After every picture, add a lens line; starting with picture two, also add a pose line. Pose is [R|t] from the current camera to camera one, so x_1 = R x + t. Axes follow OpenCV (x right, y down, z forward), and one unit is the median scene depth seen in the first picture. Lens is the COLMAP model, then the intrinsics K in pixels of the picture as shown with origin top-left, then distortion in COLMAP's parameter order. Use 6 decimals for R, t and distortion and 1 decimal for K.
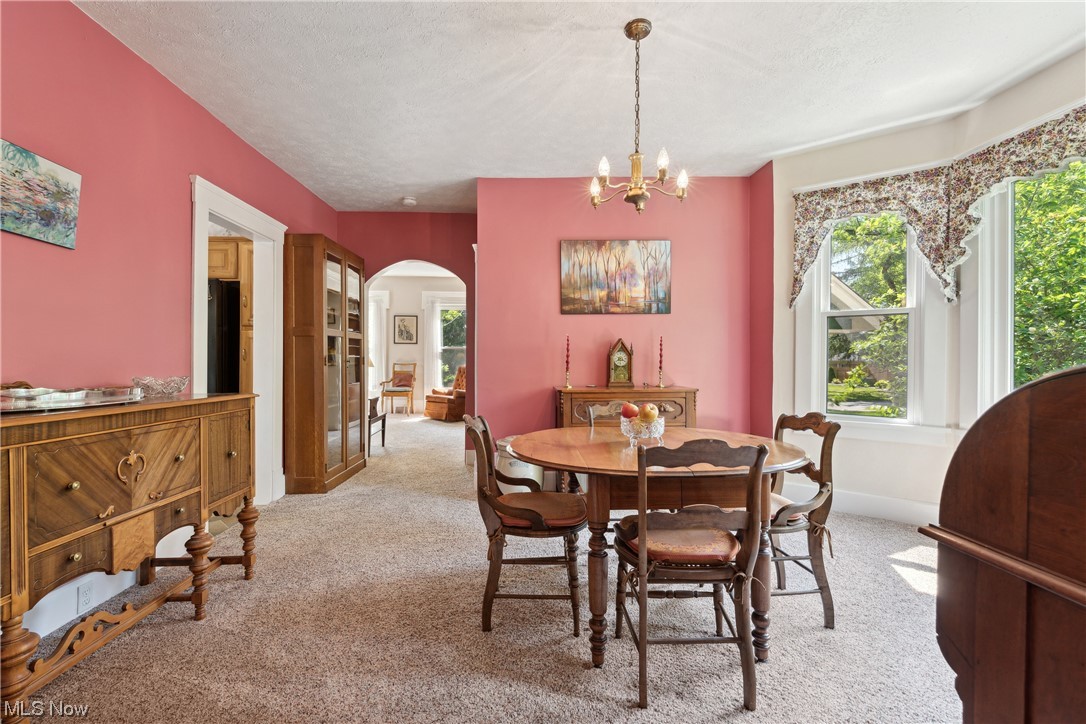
lens RADIAL K [[470.7, 0, 532.5], [0, 470.7, 363.3], [0, 0, 1]] dist [0.003271, 0.000078]
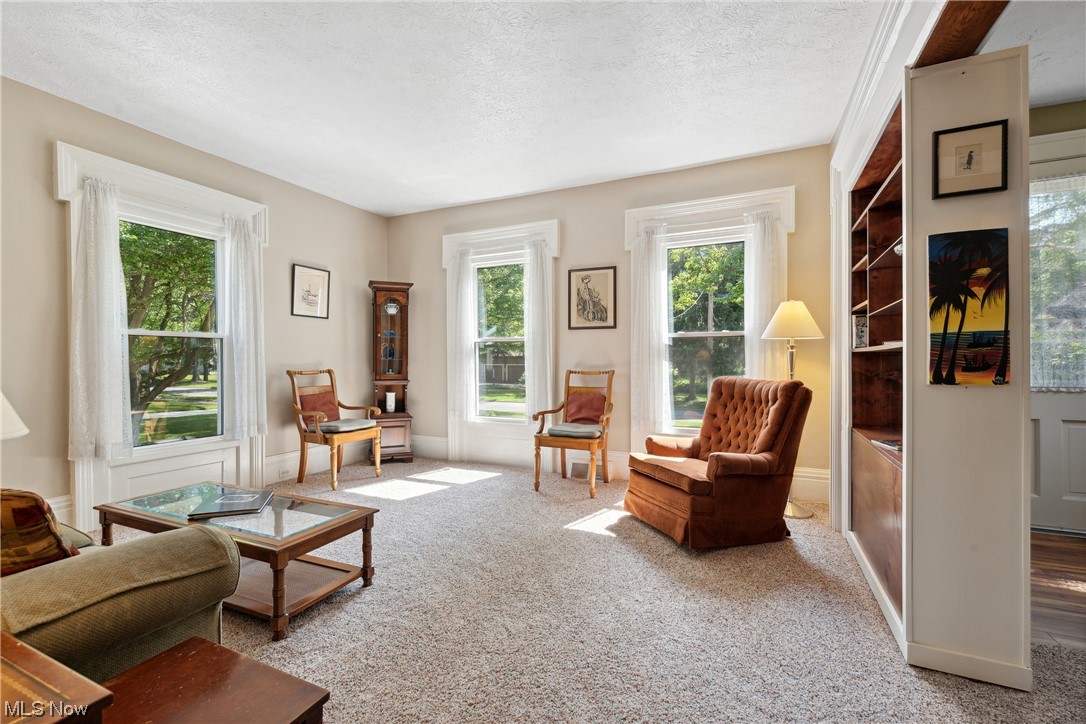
lens RADIAL K [[470.7, 0, 543.2], [0, 470.7, 360.0], [0, 0, 1]] dist [0.003271, 0.000078]
pose [[0.897031, -0.008416, -0.441888, -0.106989], [0.010926, 0.999935, 0.003135, -0.012471], [0.441833, -0.007641, 0.897065, 0.561210]]
